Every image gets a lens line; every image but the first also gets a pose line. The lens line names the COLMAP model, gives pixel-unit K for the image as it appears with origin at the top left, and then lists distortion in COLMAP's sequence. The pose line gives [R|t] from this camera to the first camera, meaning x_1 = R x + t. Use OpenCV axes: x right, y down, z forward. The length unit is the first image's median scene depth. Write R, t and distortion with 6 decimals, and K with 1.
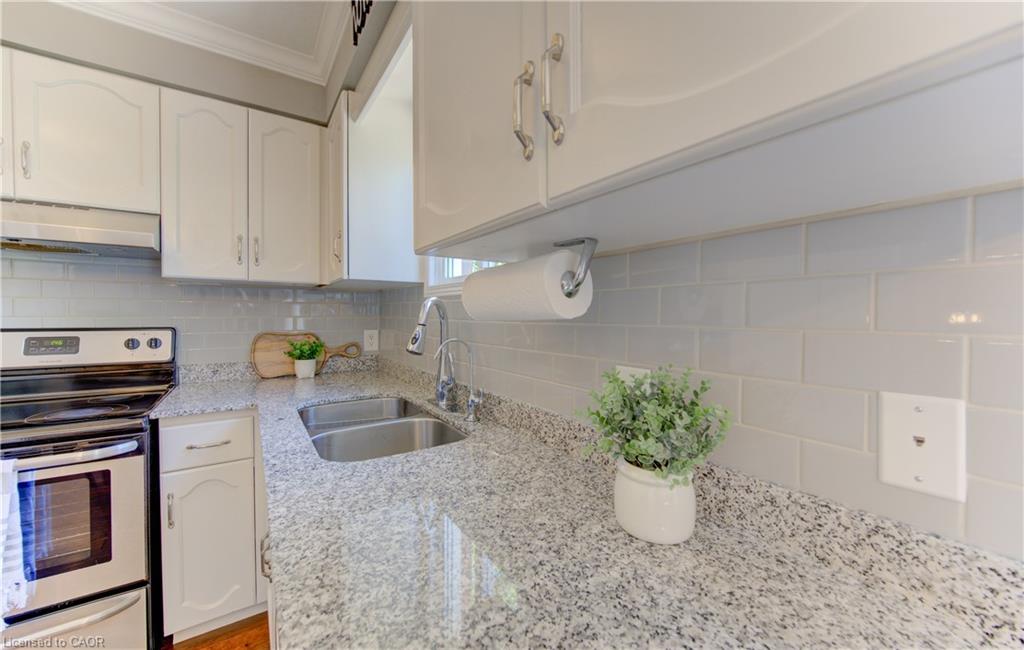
lens RADIAL K [[391.2, 0, 512.5], [0, 391.2, 317.8], [0, 0, 1]] dist [0.000243, -0.004103]
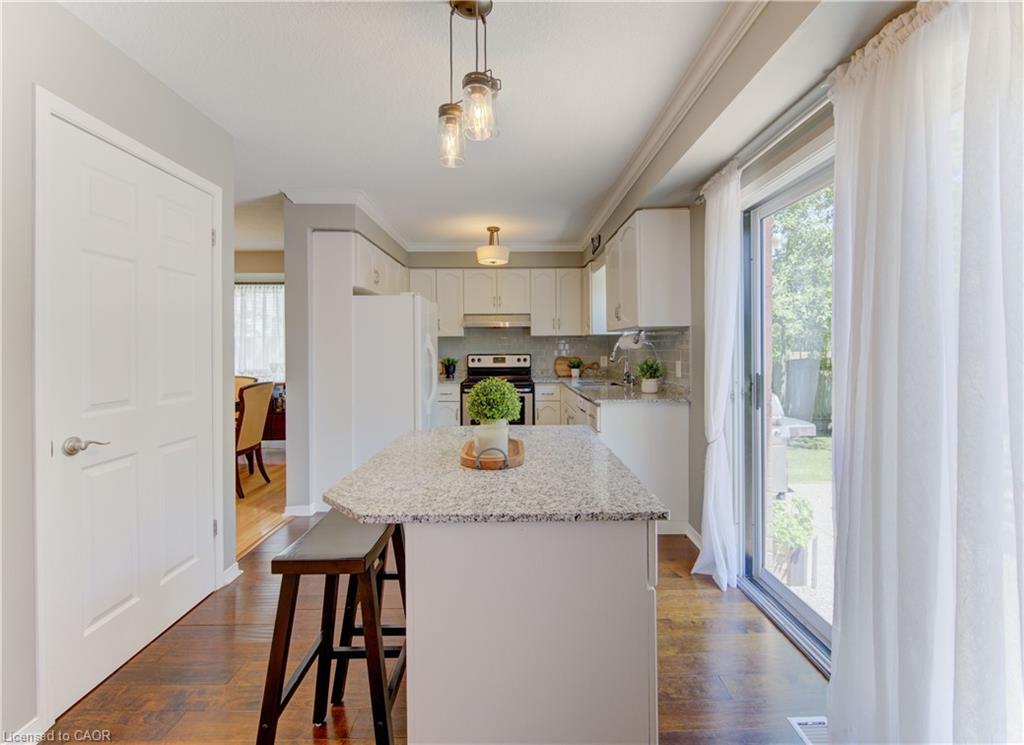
lens RADIAL K [[445.2, 0, 510.1], [0, 445.2, 348.7], [0, 0, 1]] dist [-0.000794, -0.000044]
pose [[0.826071, -0.013279, -0.563409, 0.821031], [0.008881, 0.999905, -0.010544, 0.020641], [0.563496, 0.003706, 0.826111, -1.801307]]
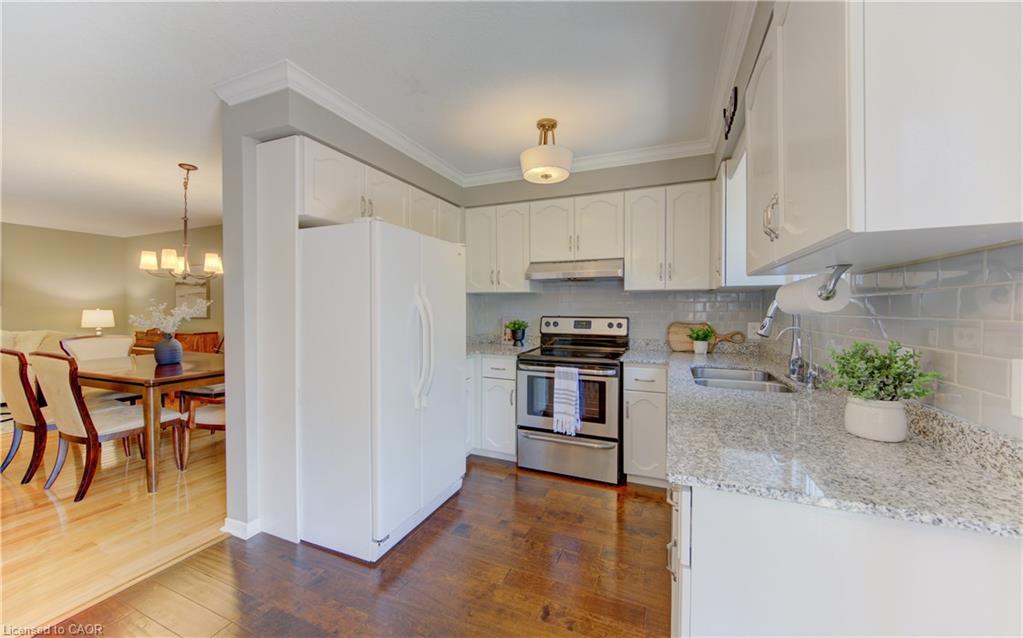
lens RADIAL K [[372.2, 0, 497.0], [0, 372.2, 316.1], [0, 0, 1]] dist [-0.000215, -0.000209]
pose [[0.515636, 0.012165, -0.856721, 0.363862], [-0.004716, 0.999924, 0.011360, 0.002387], [0.856795, -0.001817, 0.515655, -0.498610]]
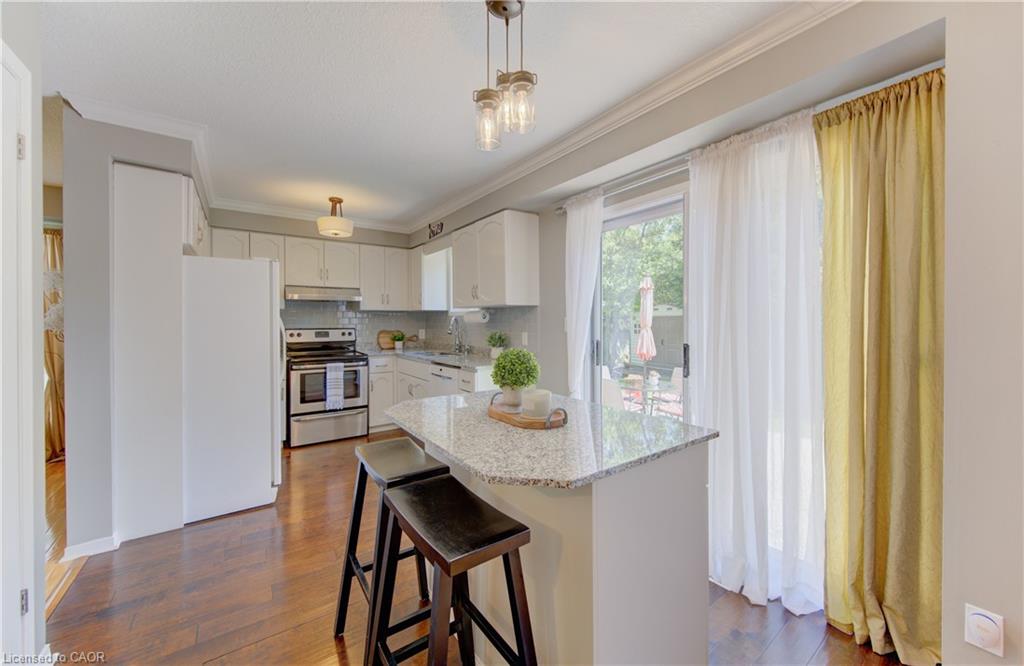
lens RADIAL K [[391.9, 0, 514.5], [0, 391.9, 324.9], [0, 0, 1]] dist [-0.000816, -0.000161]
pose [[0.999870, -0.011438, 0.011338, 0.223613], [0.011425, 0.999934, 0.001205, 0.013388], [-0.011351, -0.001076, 0.999935, -1.970338]]
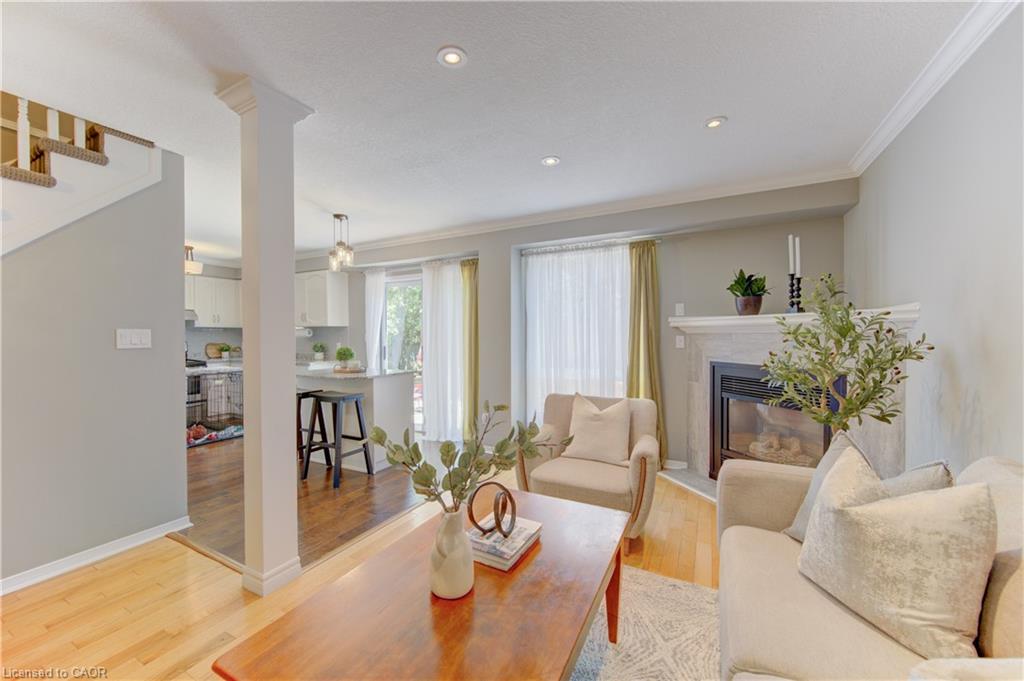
lens RADIAL K [[400.5, 0, 508.1], [0, 400.5, 342.3], [0, 0, 1]] dist [-0.000342, -0.000045]
pose [[0.884423, -0.015769, 0.466420, -0.045025], [0.012089, 0.999868, 0.010880, 0.034698], [-0.466530, -0.003984, 0.884496, -3.823213]]
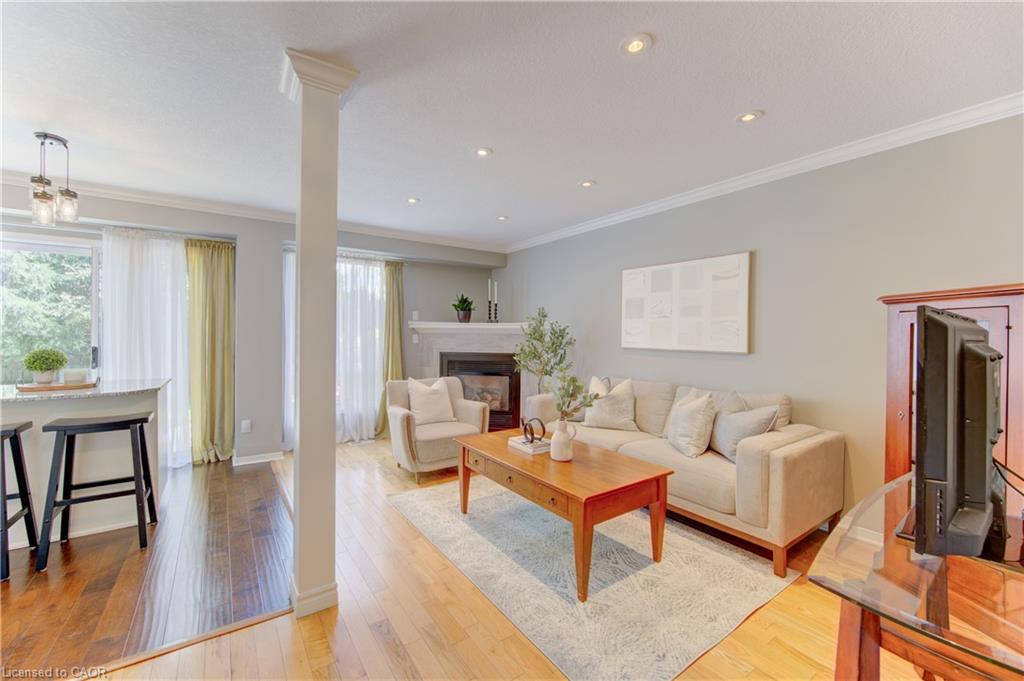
lens RADIAL K [[398.8, 0, 487.8], [0, 398.8, 335.1], [0, 0, 1]] dist [-0.000912, -0.000144]
pose [[0.017748, -0.006024, 0.999824, -1.366552], [0.001252, 0.999981, 0.006002, 0.018181], [-0.999842, 0.001145, 0.017755, -2.799777]]
